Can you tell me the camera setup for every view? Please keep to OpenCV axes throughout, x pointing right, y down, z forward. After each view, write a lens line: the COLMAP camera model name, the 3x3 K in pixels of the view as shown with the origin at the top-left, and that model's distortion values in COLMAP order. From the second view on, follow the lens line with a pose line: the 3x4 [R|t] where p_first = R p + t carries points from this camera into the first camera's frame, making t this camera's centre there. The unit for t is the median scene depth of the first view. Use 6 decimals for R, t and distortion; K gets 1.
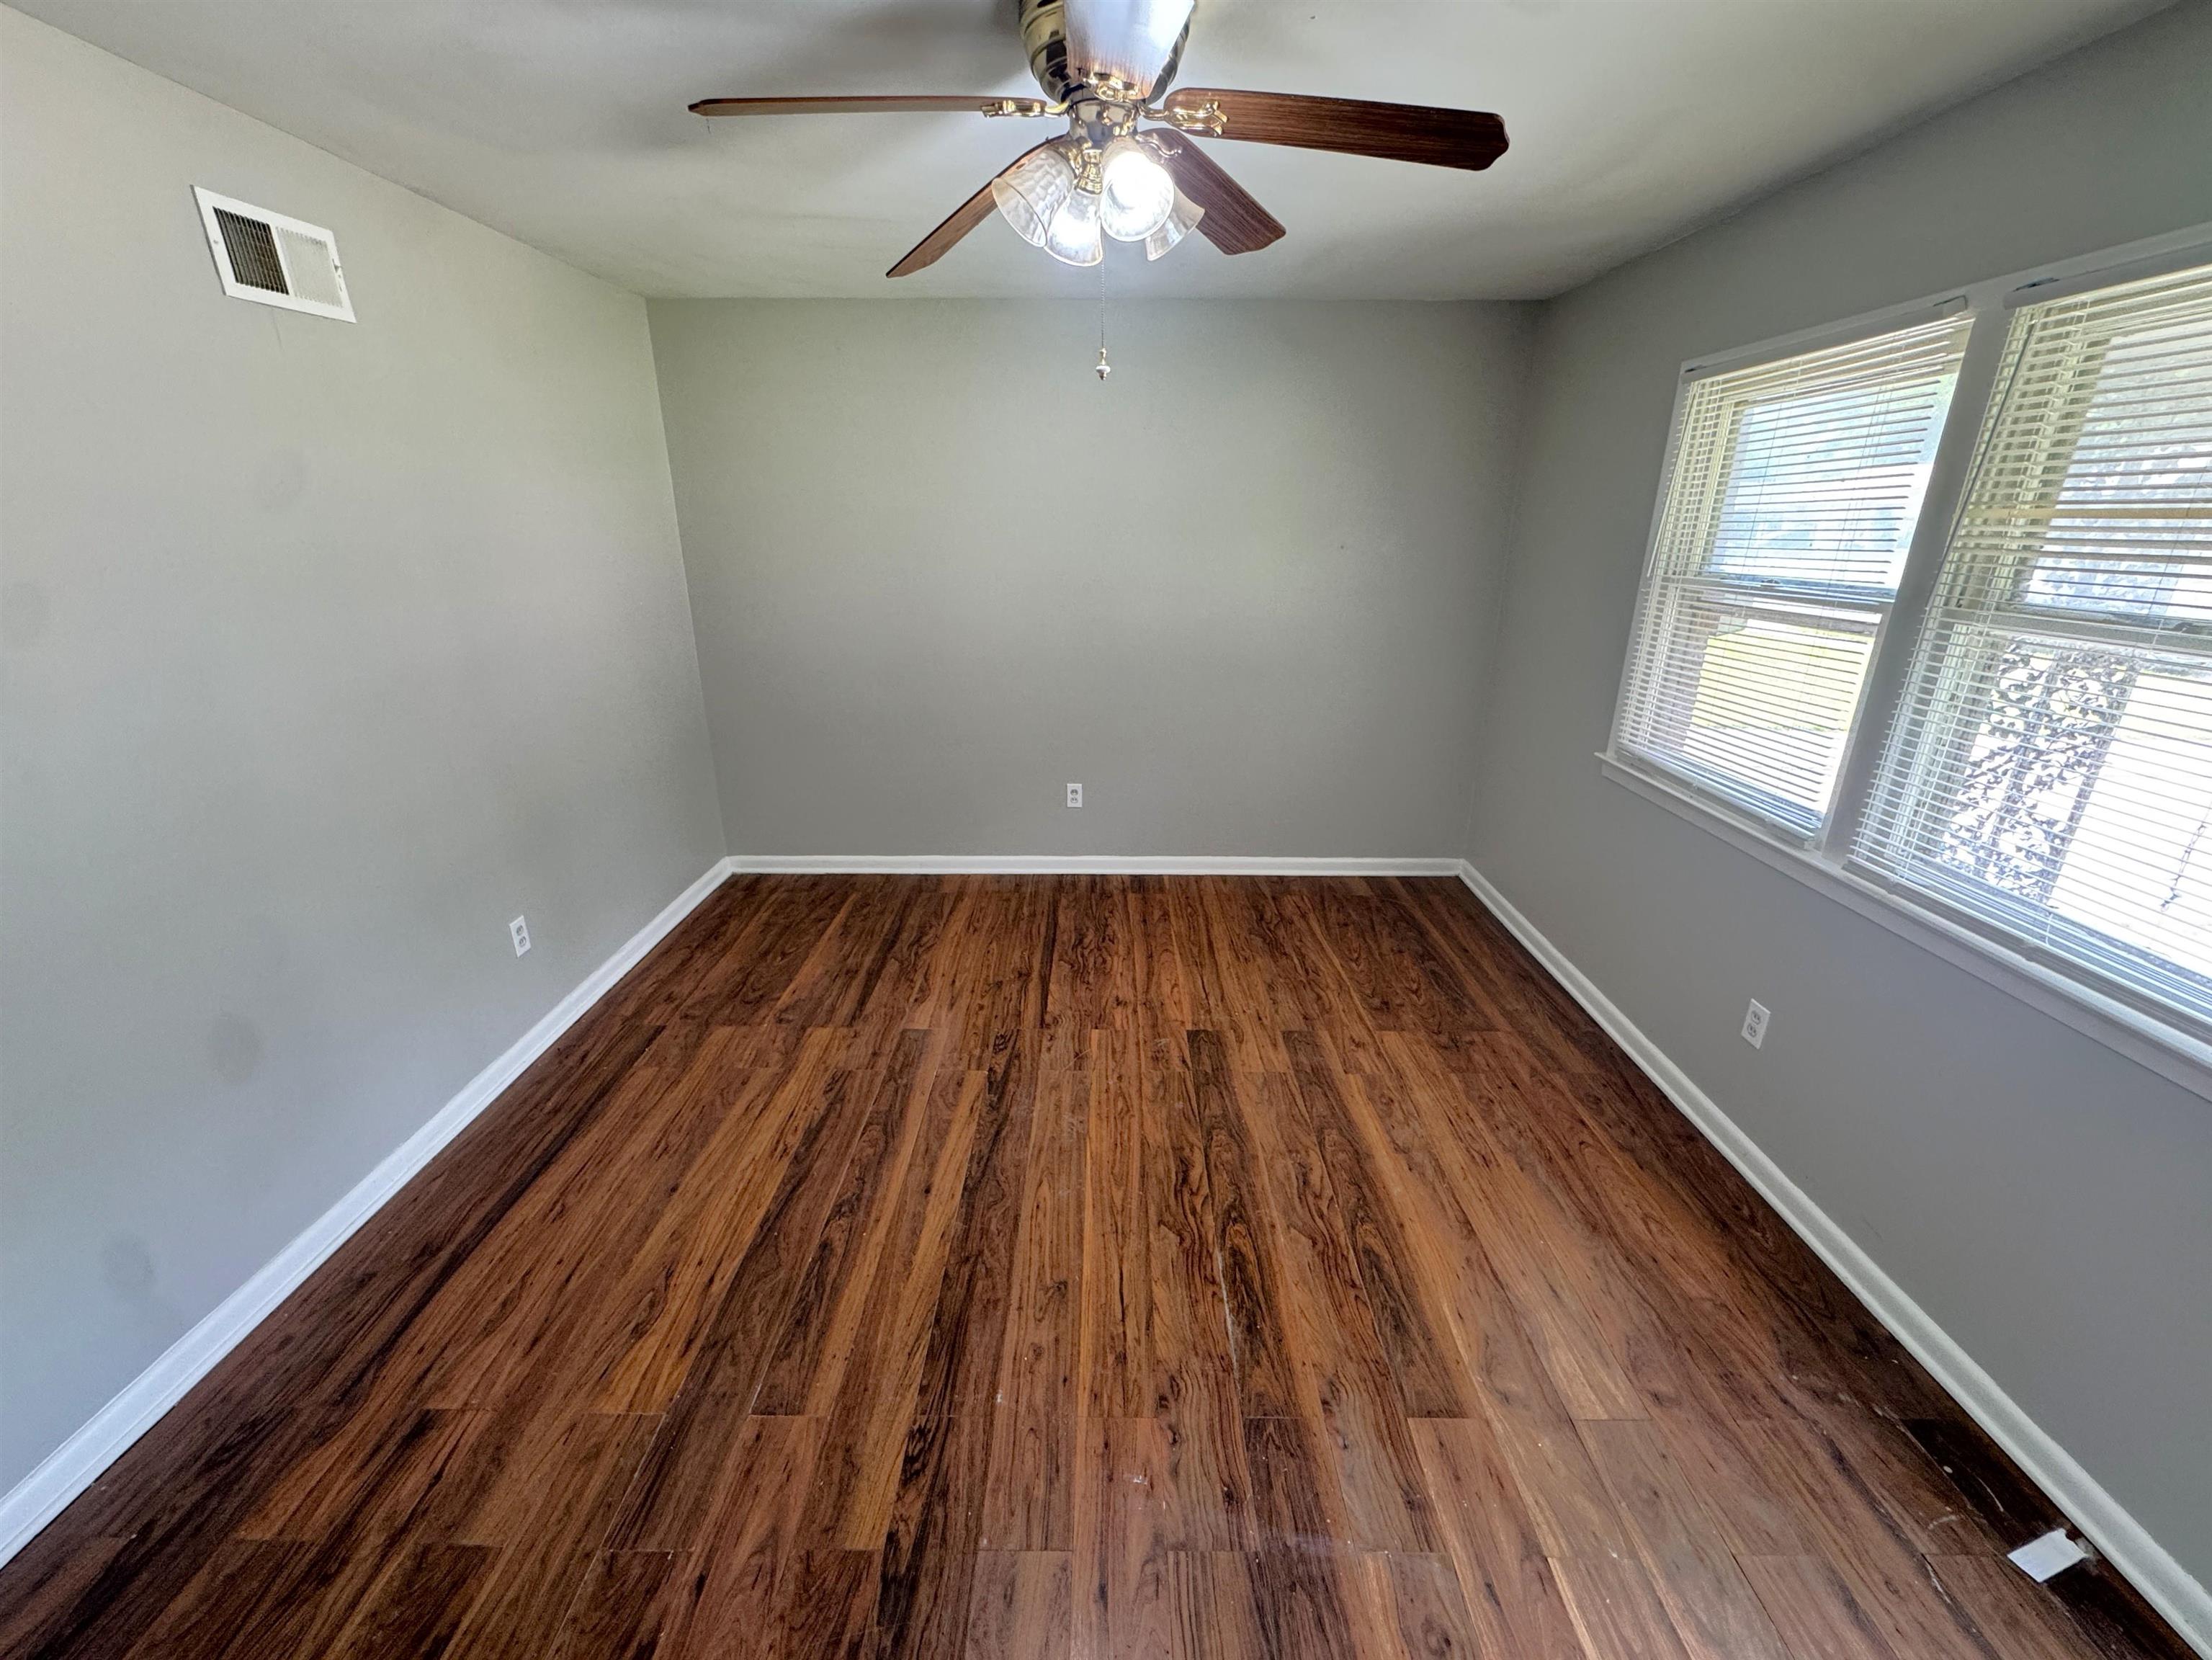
lens RADIAL K [[895.2, 0, 1108.9], [0, 895.2, 852.7], [0, 0, 1]] dist [-0.004344, 0.001224]
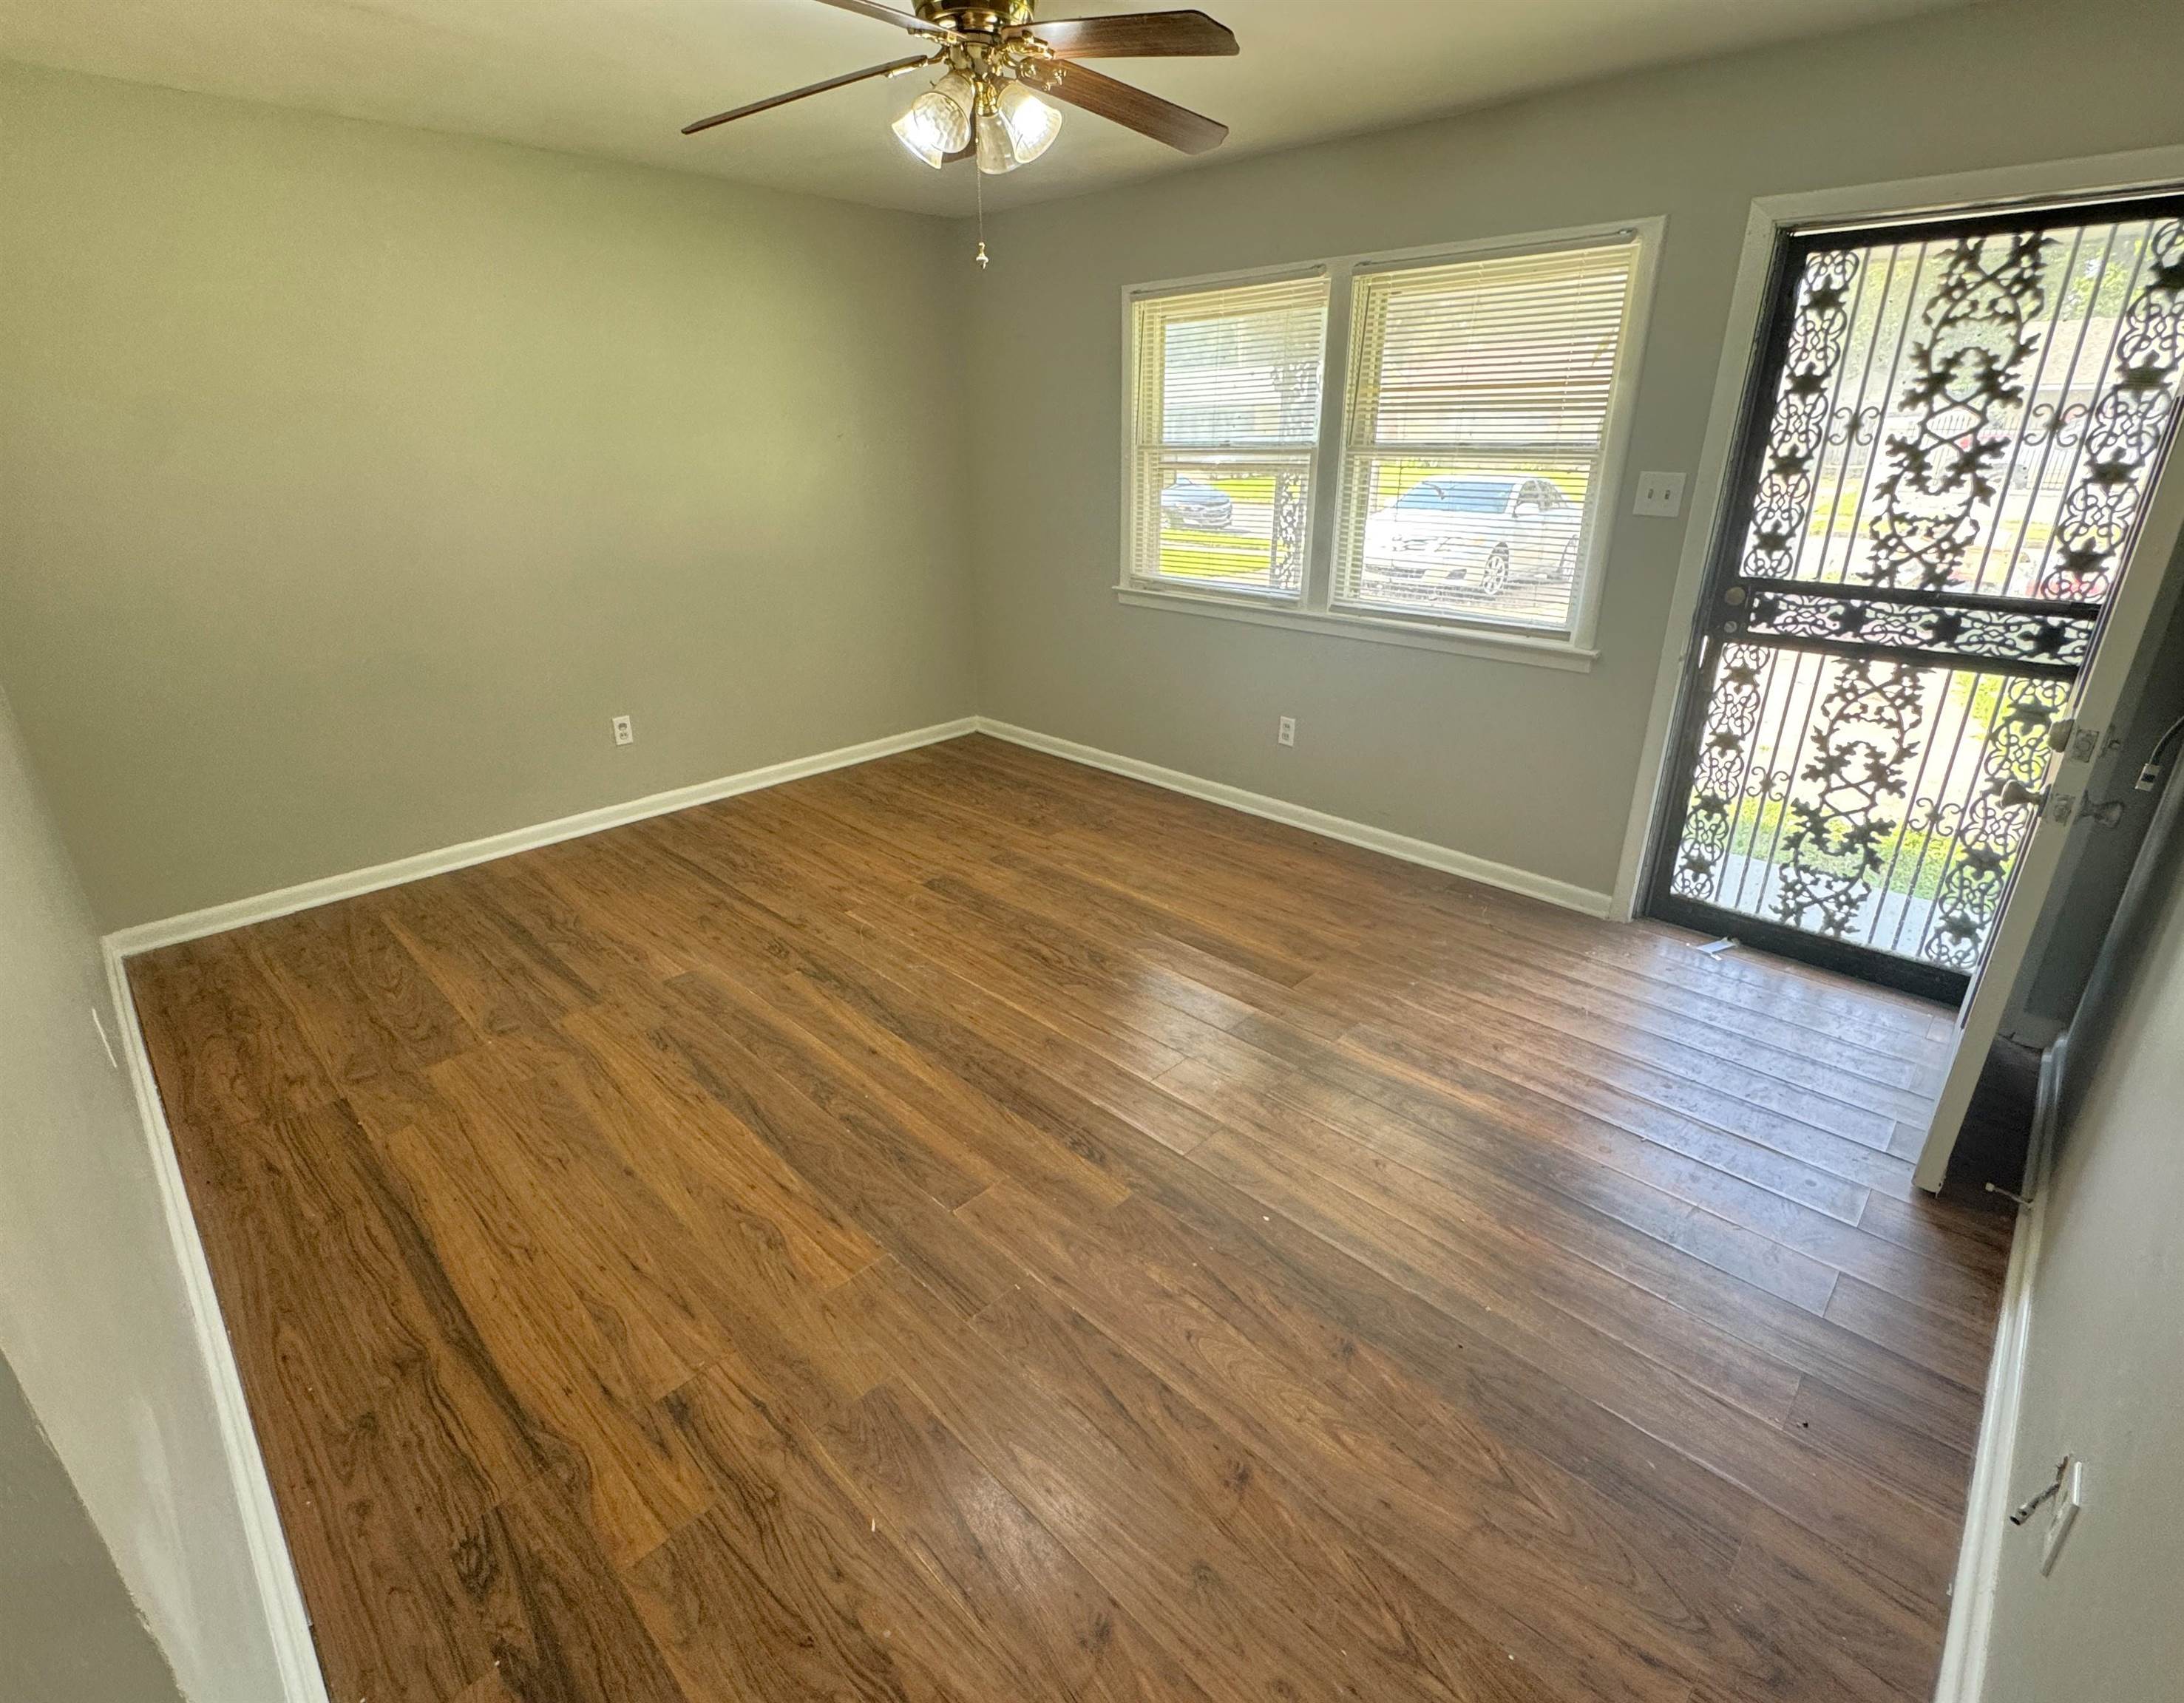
lens RADIAL K [[994.8, 0, 1089.6], [0, 994.8, 845.9], [0, 0, 1]] dist [-0.003217, -0.000144]
pose [[0.699519, -0.284568, 0.655511, -0.568982], [0.261963, 0.955551, 0.135270, 0.047718], [-0.664868, 0.077095, 0.742972, -0.030615]]
